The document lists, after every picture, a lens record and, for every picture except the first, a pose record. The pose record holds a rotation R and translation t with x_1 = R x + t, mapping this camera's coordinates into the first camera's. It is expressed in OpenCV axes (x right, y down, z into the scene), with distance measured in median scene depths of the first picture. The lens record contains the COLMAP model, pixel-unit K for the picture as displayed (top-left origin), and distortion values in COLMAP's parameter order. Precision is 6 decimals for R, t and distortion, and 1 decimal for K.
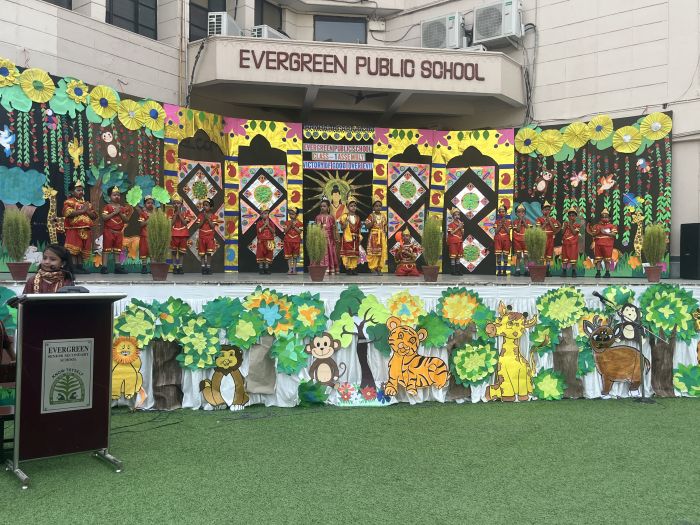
lens RADIAL K [[638.2, 0, 350.7], [0, 638.2, 263.5], [0, 0, 1]] dist [0.001373, 0.000000]
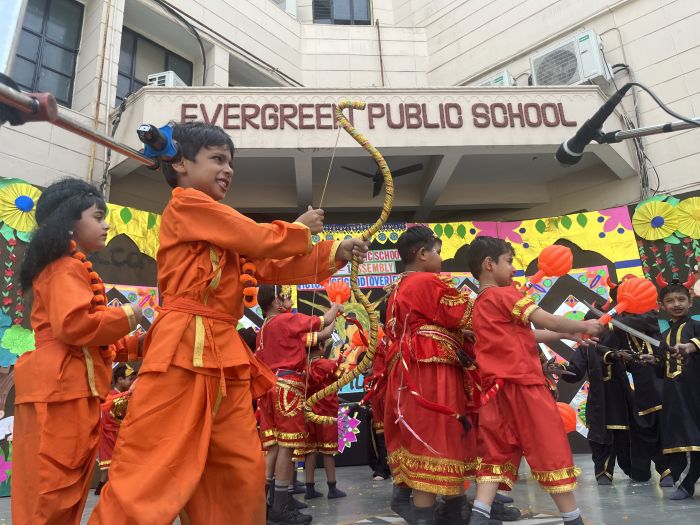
lens RADIAL K [[543.1, 0, 352.2], [0, 543.1, 265.9], [0, 0, 1]] dist [0.025931, -0.003927]
pose [[0.995854, -0.078264, -0.046360, 0.005847], [0.061987, 0.956871, -0.283824, -0.019288], [0.066574, 0.279774, 0.957755, 0.520900]]
